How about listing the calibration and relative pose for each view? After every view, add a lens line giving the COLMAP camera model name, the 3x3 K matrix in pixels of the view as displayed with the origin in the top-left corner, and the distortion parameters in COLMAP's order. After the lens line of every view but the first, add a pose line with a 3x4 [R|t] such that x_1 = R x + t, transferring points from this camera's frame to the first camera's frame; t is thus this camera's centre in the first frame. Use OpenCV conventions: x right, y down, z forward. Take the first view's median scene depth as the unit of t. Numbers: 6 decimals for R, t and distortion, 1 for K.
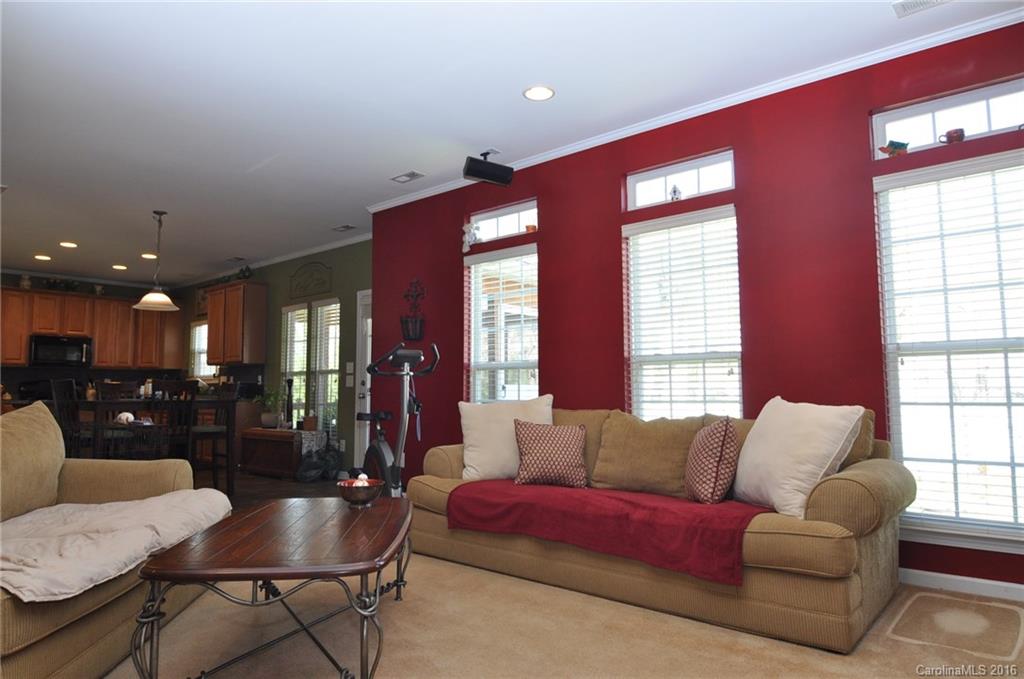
lens RADIAL K [[652.3, 0, 512.1], [0, 652.3, 331.4], [0, 0, 1]] dist [-0.006768, -0.001521]
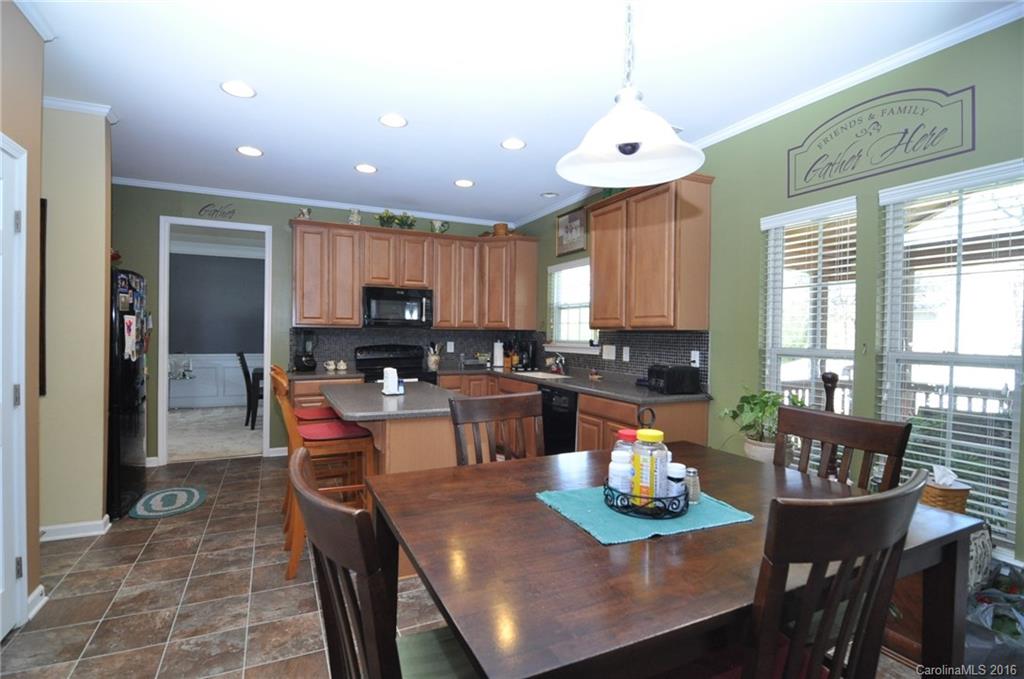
lens RADIAL K [[487.2, 0, 512.6], [0, 487.2, 339.5], [0, 0, 1]] dist [-0.025796, -0.001145]
pose [[0.918475, 0.024677, -0.394709, -0.337133], [0.016329, 0.994834, 0.100194, 0.012839], [0.395143, -0.098471, 0.913327, 0.516771]]
